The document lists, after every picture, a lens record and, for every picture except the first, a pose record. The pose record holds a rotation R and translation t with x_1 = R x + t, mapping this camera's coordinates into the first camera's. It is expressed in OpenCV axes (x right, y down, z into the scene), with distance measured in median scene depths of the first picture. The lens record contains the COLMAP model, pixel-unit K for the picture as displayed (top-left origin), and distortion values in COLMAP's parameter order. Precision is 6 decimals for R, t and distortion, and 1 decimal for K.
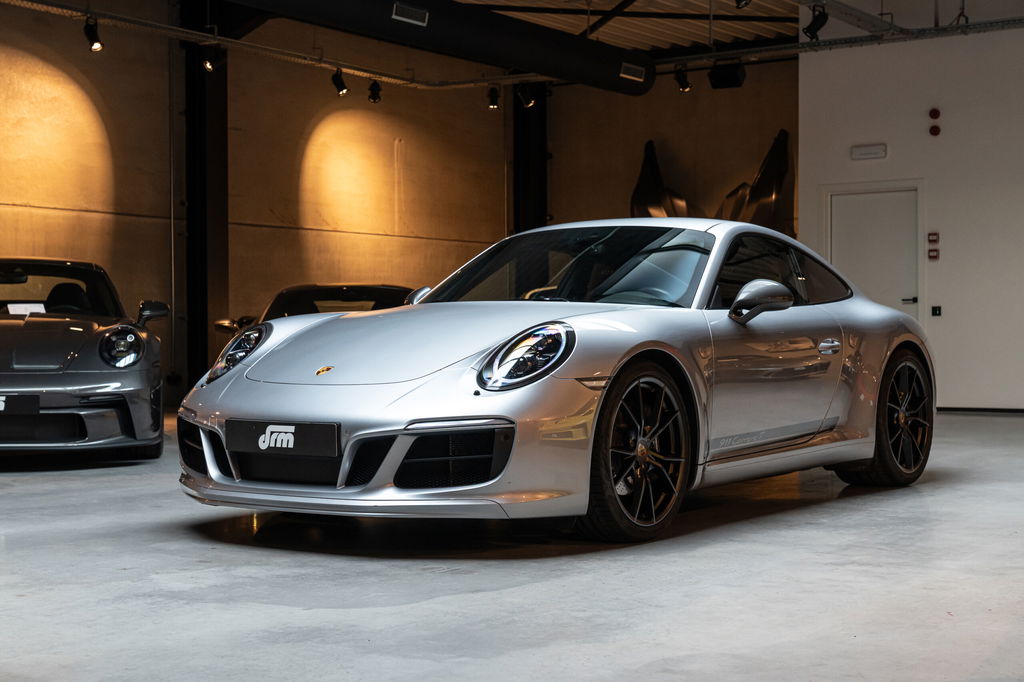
lens RADIAL K [[1631.7, 0, 512.0], [0, 1631.7, 341.0], [0, 0, 1]] dist [0.033172, 0.222251]
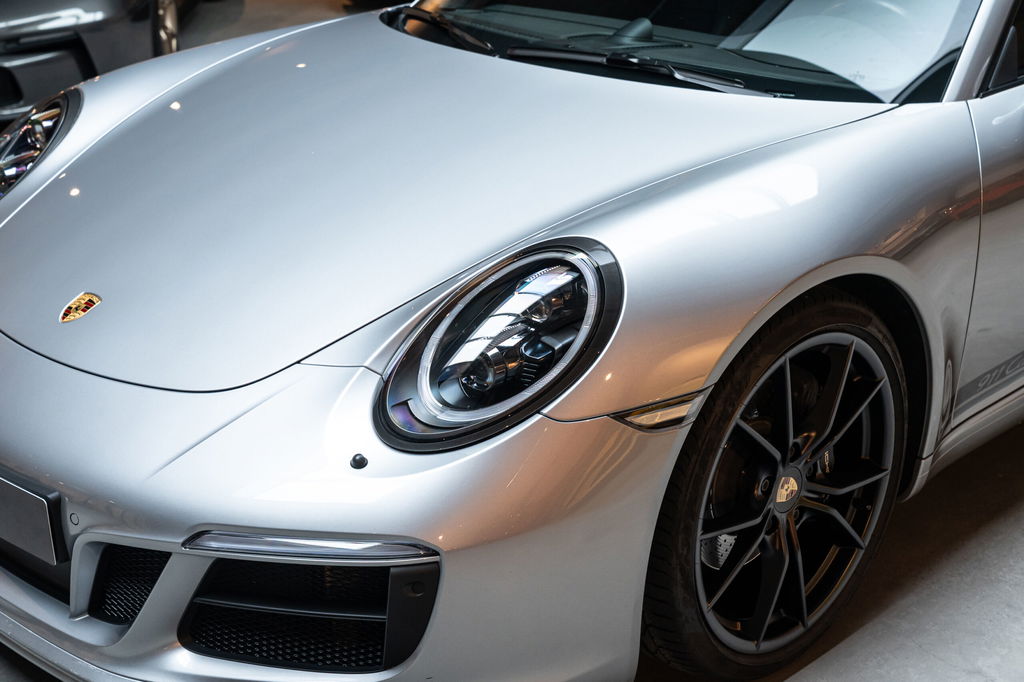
lens RADIAL K [[1631.7, 0, 512.0], [0, 1631.7, 341.0], [0, 0, 1]] dist [0.033172, 0.222251]
pose [[0.986056, 0.059111, -0.155564, 0.072419], [-0.000711, 0.936279, 0.351257, -0.129631], [0.166414, -0.346248, 0.923265, 0.584481]]
